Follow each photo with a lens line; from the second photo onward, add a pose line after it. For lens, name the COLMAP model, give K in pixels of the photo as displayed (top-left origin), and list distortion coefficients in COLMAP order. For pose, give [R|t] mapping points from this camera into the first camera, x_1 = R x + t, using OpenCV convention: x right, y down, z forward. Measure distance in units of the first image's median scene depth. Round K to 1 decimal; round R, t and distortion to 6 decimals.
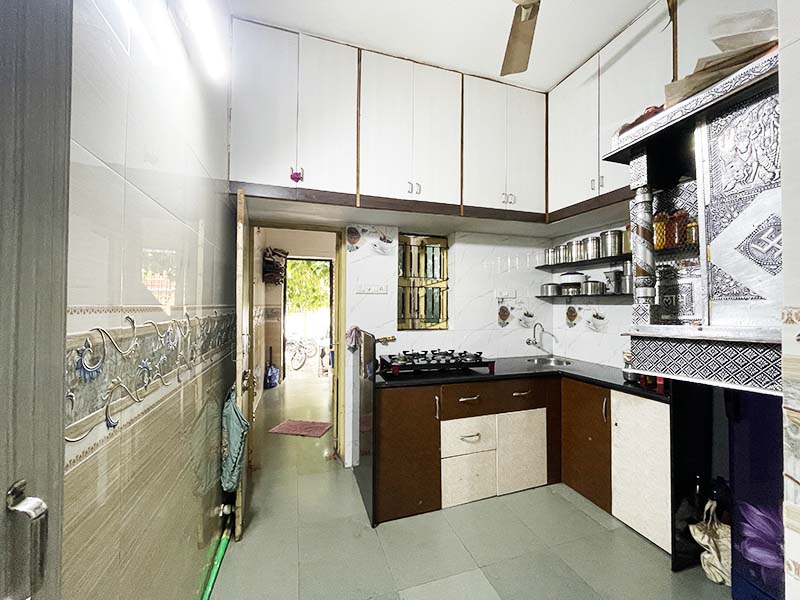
lens RADIAL K [[322.7, 0, 400.0], [0, 322.7, 300.0], [0, 0, 1]] dist [-0.002168, -0.000310]
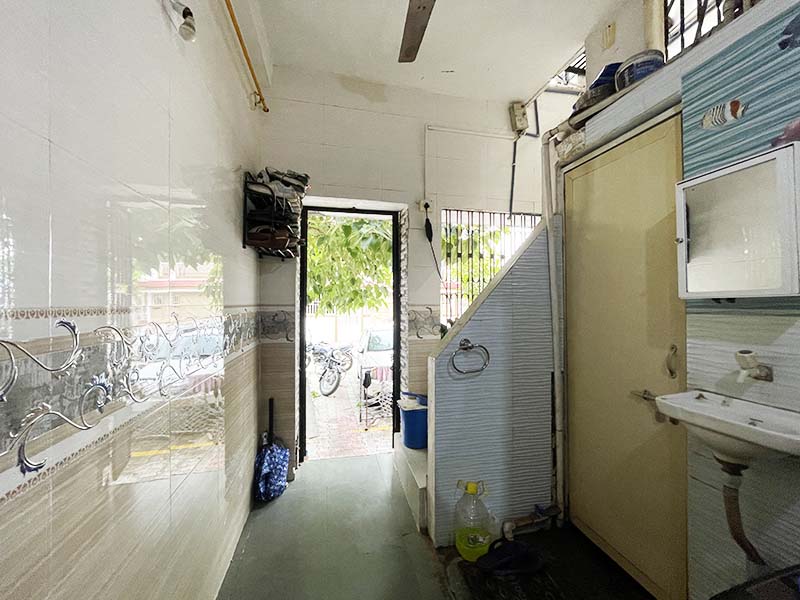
lens RADIAL K [[322.7, 0, 400.0], [0, 322.7, 300.0], [0, 0, 1]] dist [-0.002168, -0.000310]
pose [[0.996467, -0.006584, -0.083732, -0.177964], [0.006693, 0.999977, 0.001031, 0.010702], [0.083723, -0.001588, 0.996488, 0.547343]]
